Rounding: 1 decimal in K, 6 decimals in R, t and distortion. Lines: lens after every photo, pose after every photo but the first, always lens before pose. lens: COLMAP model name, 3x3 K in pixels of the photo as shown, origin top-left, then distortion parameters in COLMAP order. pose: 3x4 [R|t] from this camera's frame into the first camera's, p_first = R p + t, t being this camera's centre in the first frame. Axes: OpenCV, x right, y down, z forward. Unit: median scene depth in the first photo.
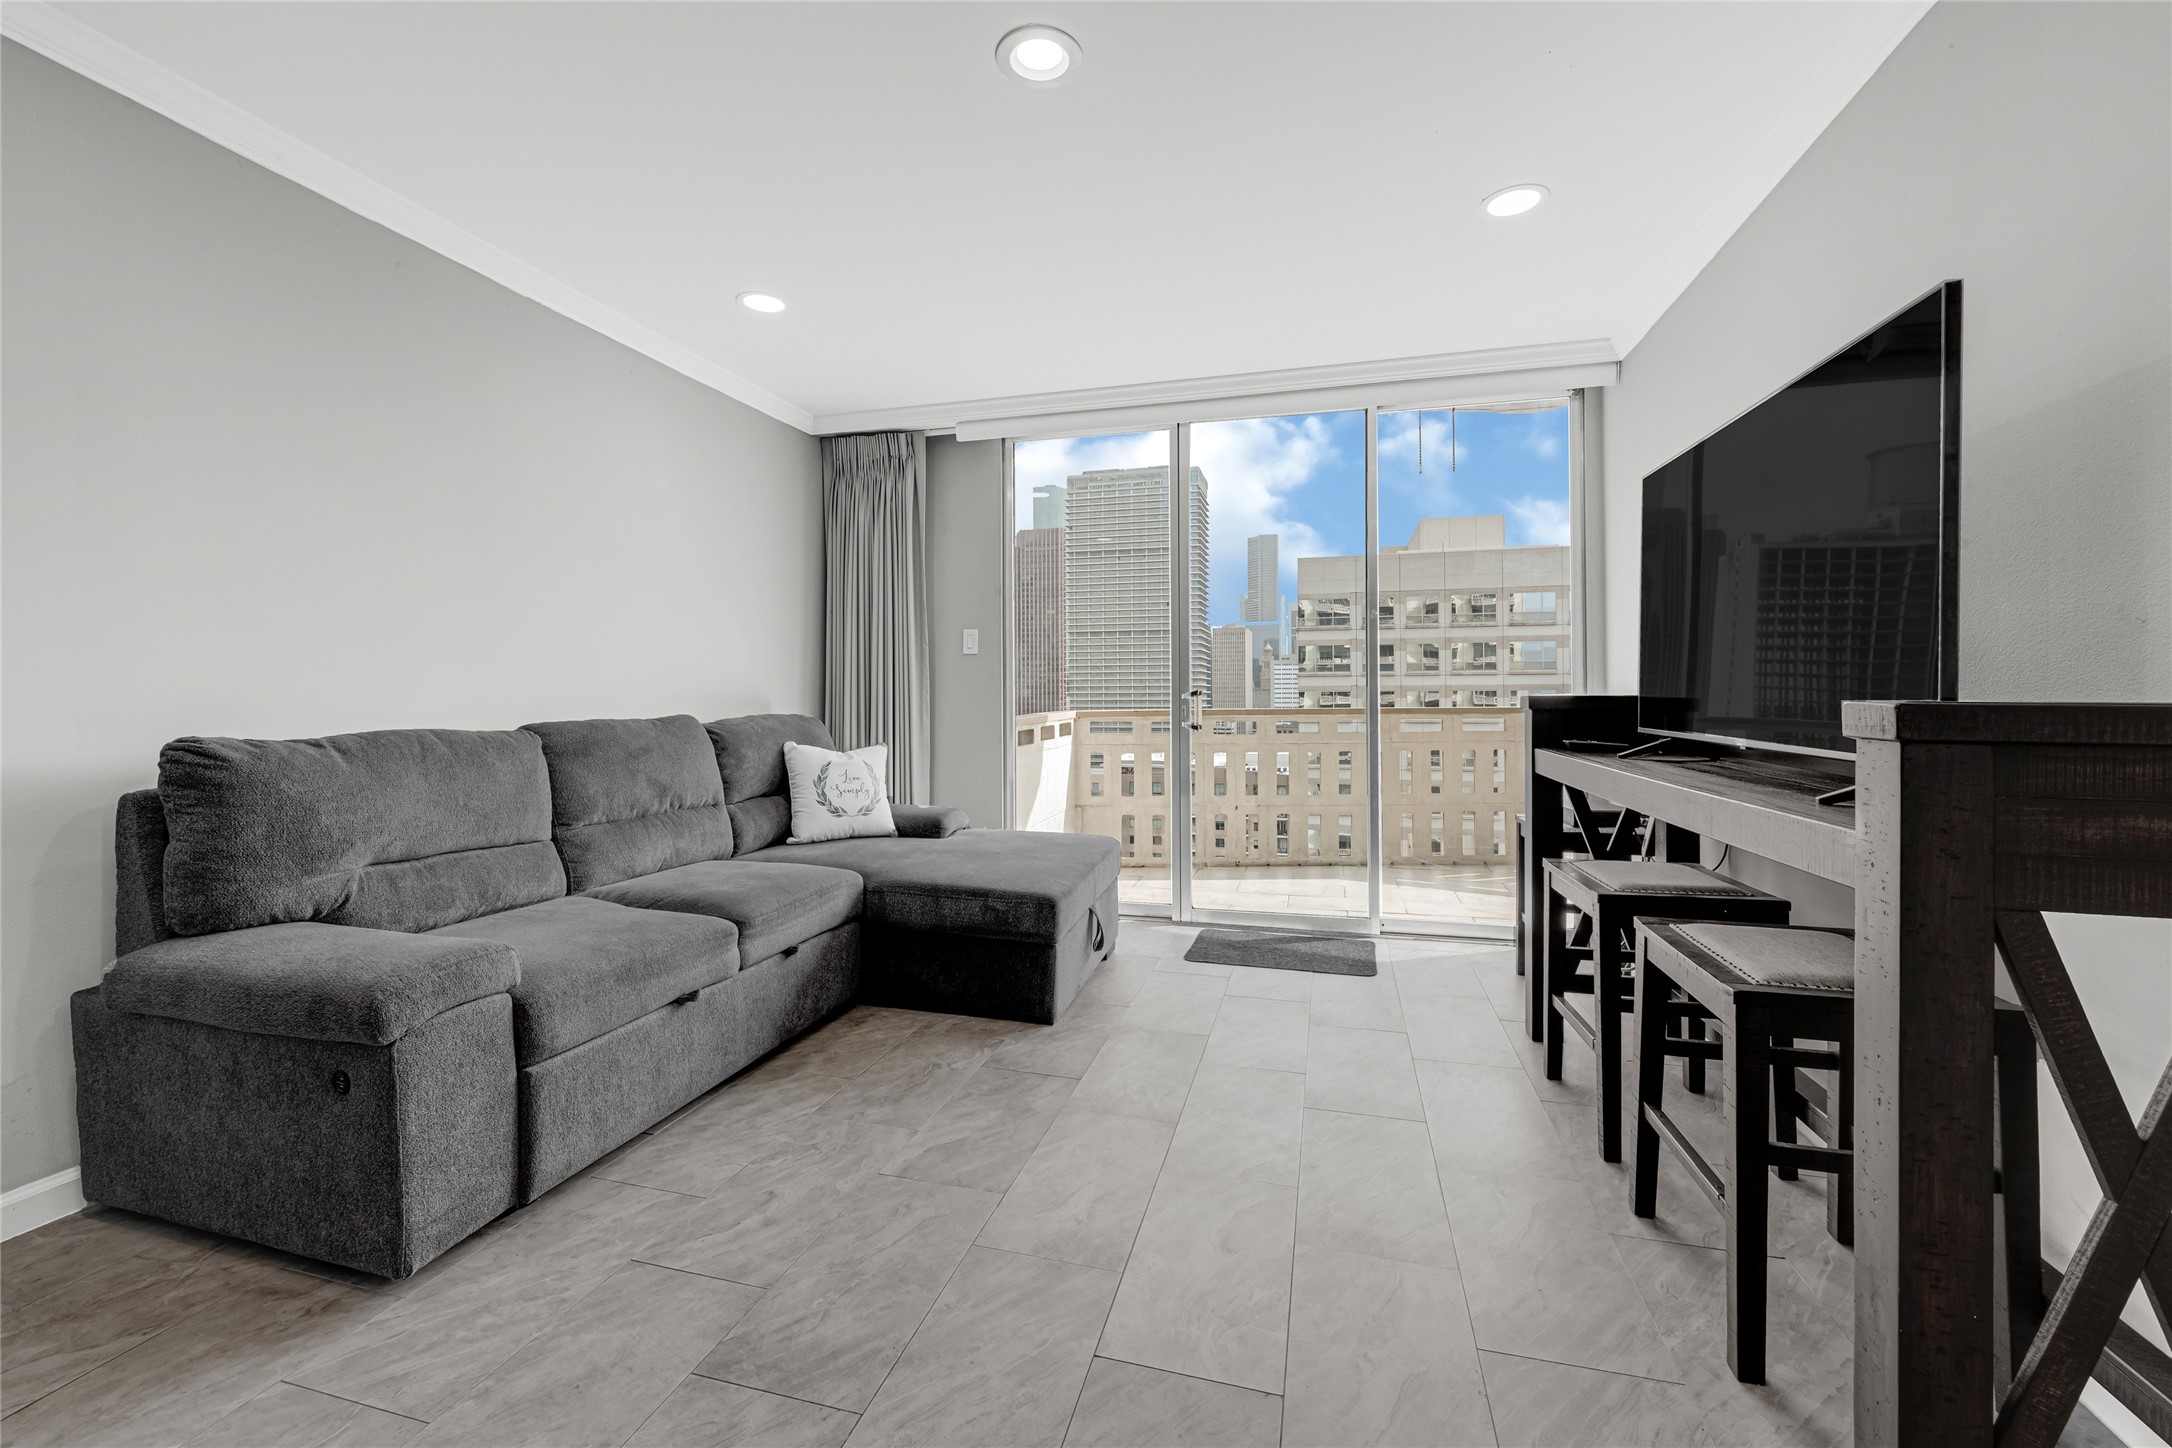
lens RADIAL K [[884.8, 0, 1084.1], [0, 884.8, 693.0], [0, 0, 1]] dist [0.000274, 0.000005]
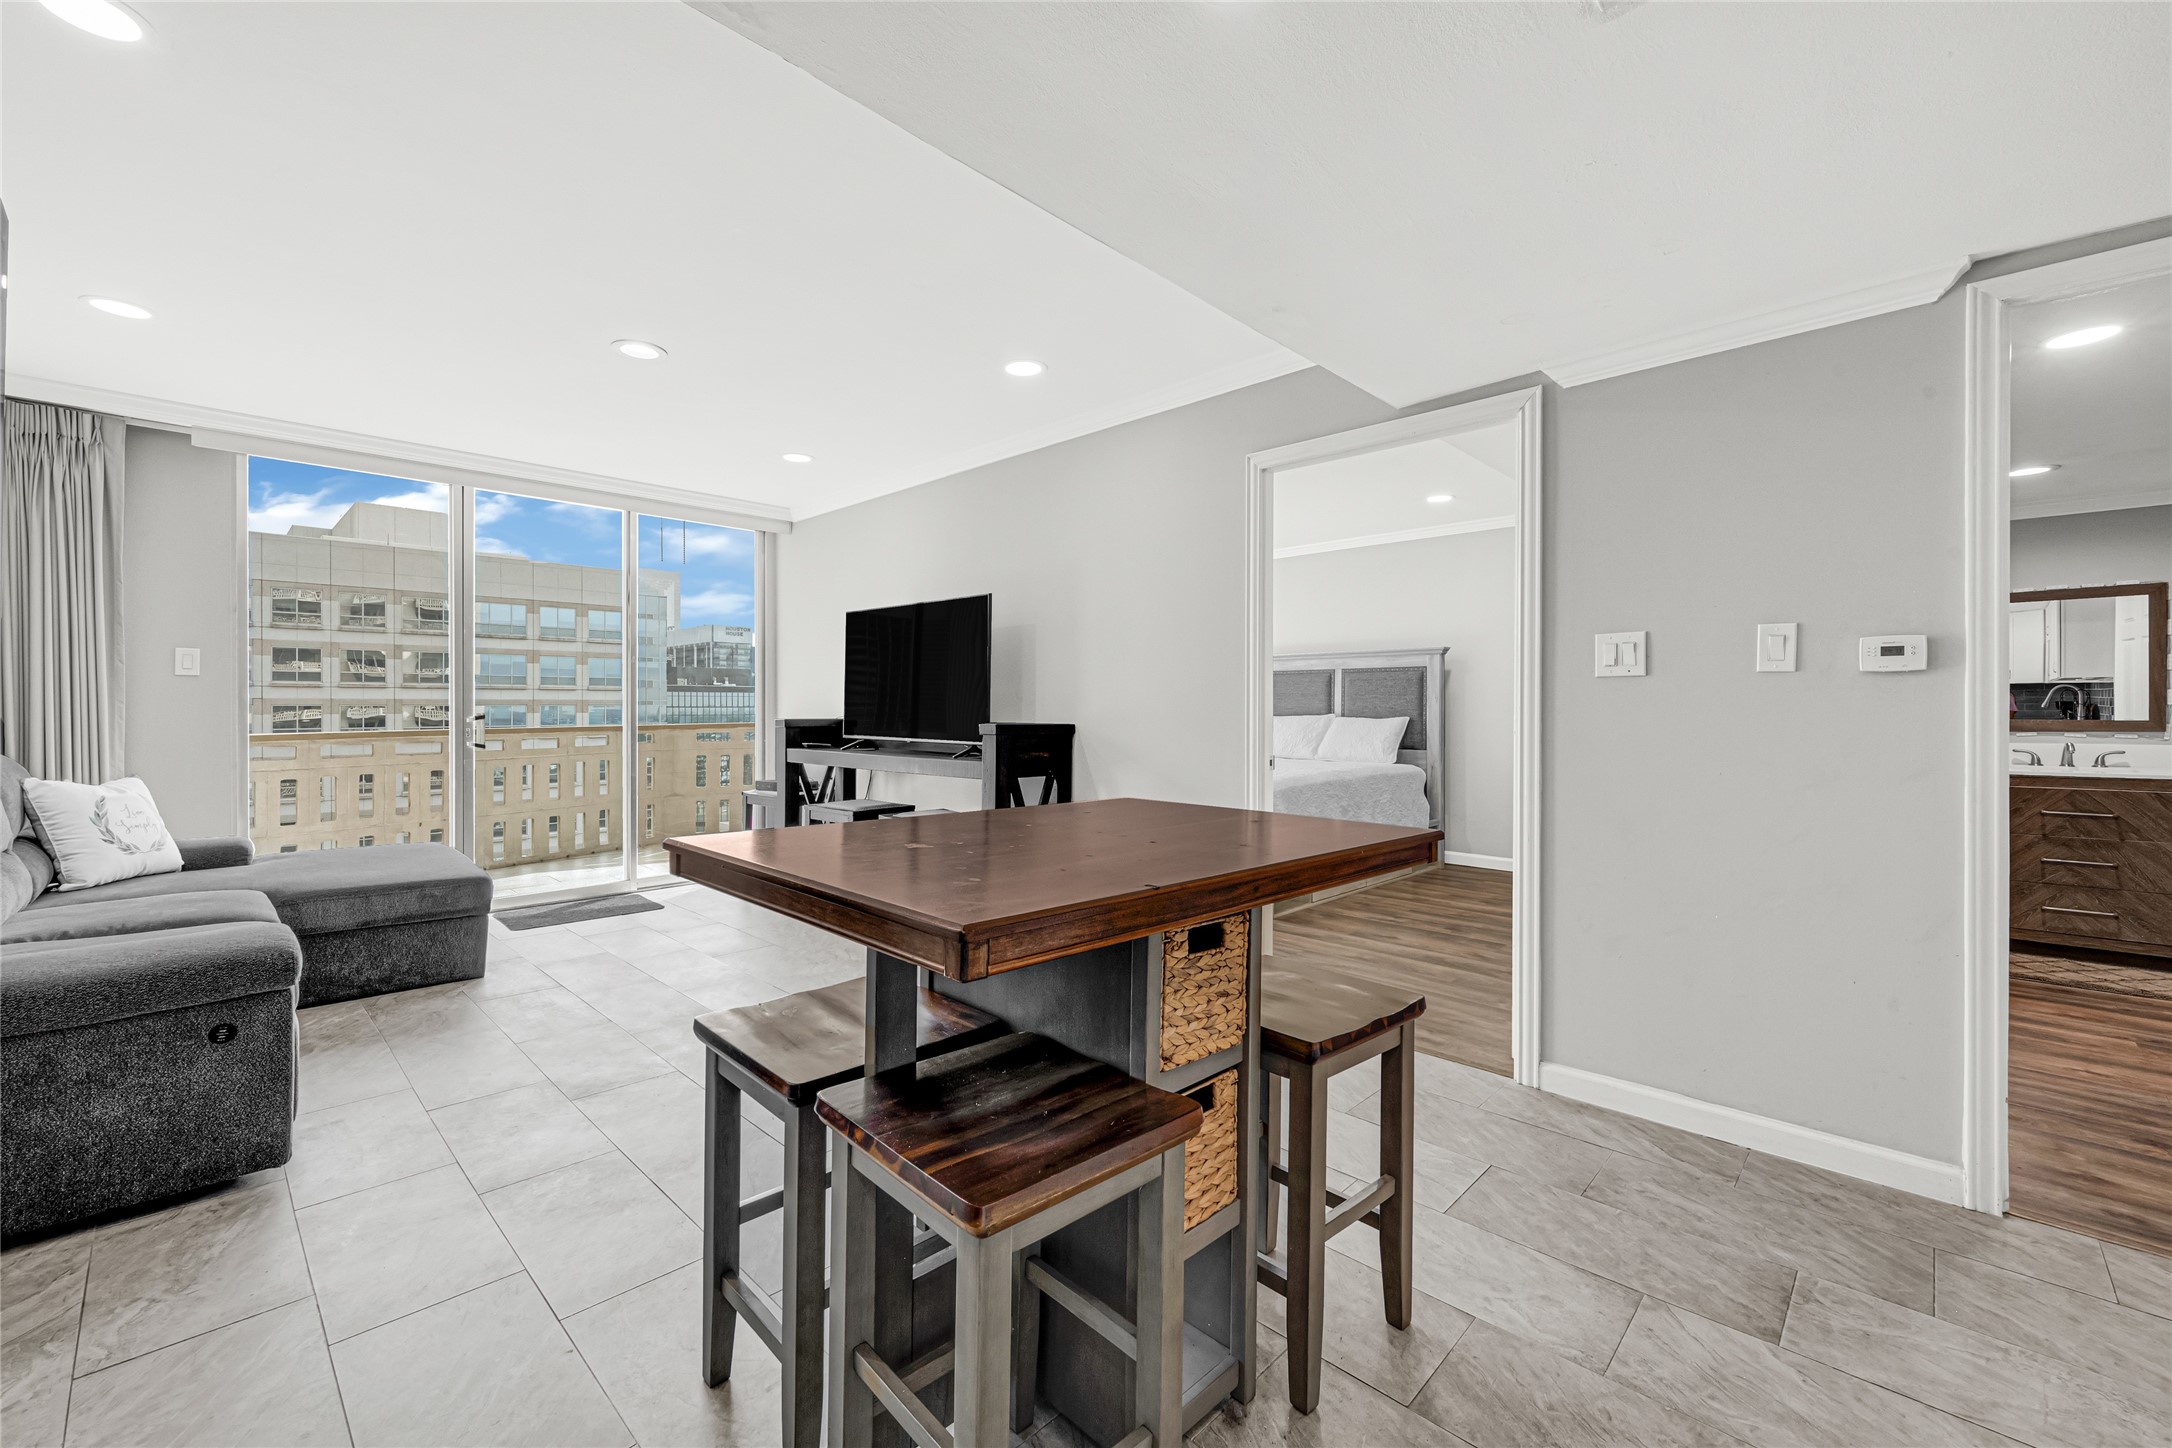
lens RADIAL K [[883.9, 0, 1089.3], [0, 883.9, 715.4], [0, 0, 1]] dist [0.001608, 0.000231]
pose [[0.476984, -0.003439, 0.878905, -0.739455], [-0.003806, 0.999975, 0.005979, -0.017362], [-0.878904, -0.006197, 0.476959, -0.384245]]
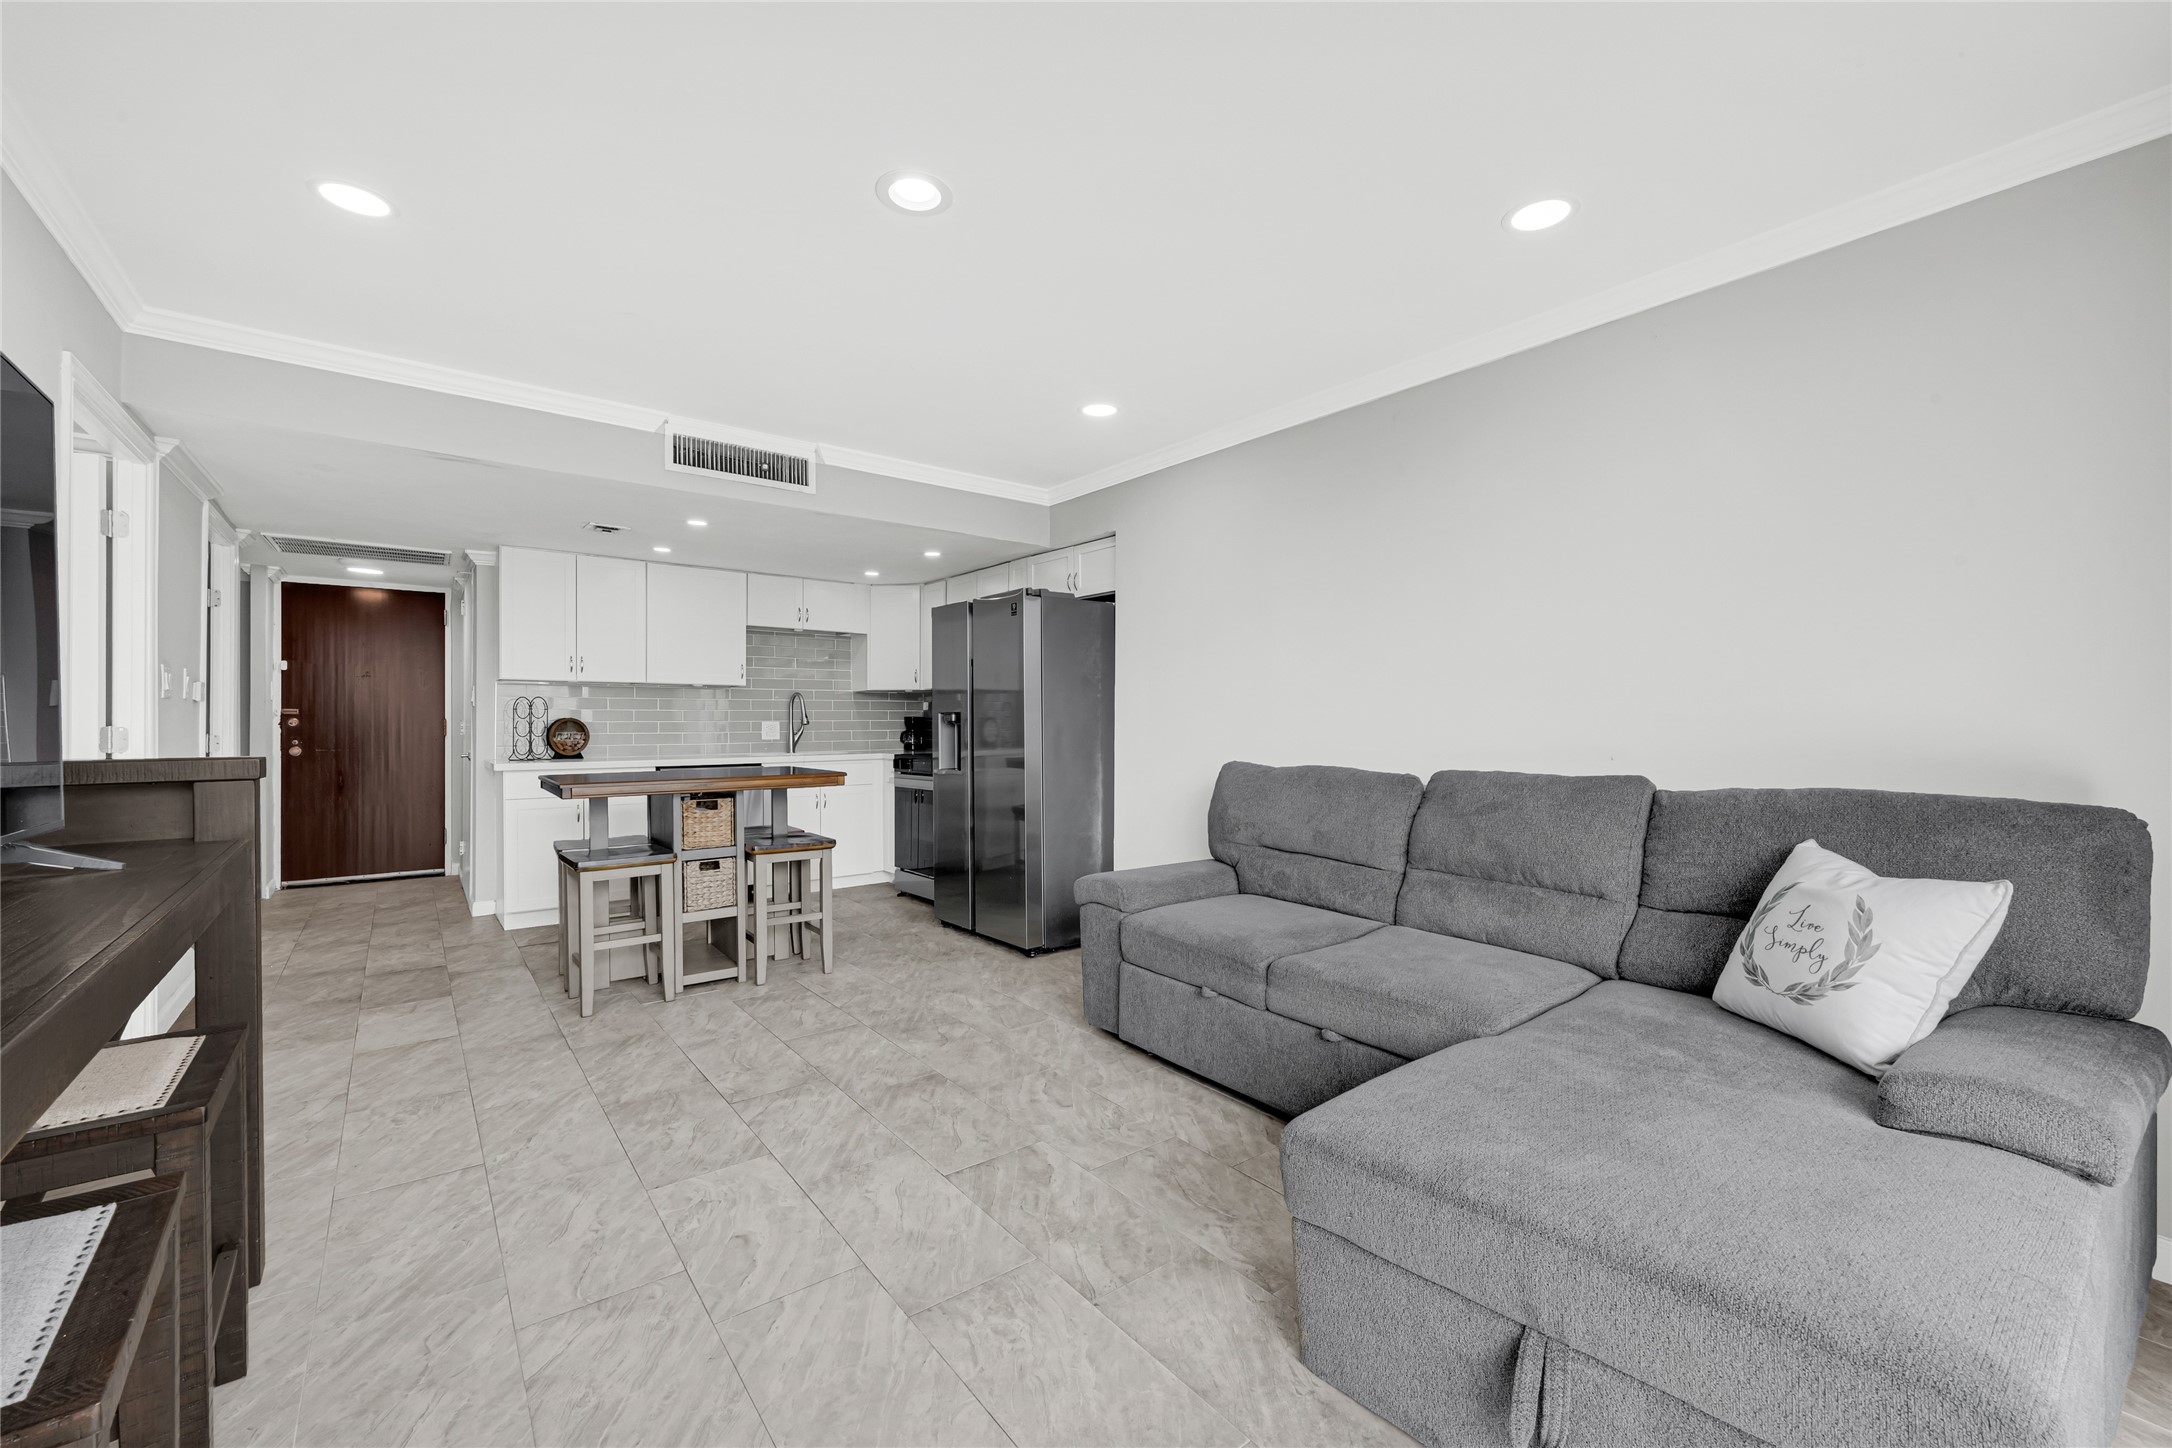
lens RADIAL K [[885.5, 0, 1086.0], [0, 885.5, 724.0], [0, 0, 1]] dist [-0.002309, -0.000248]
pose [[-0.602290, -0.000319, -0.798278, 0.478312], [-0.000713, 1.000000, 0.000138, -0.019830], [0.798277, 0.000652, -0.602290, 1.213336]]
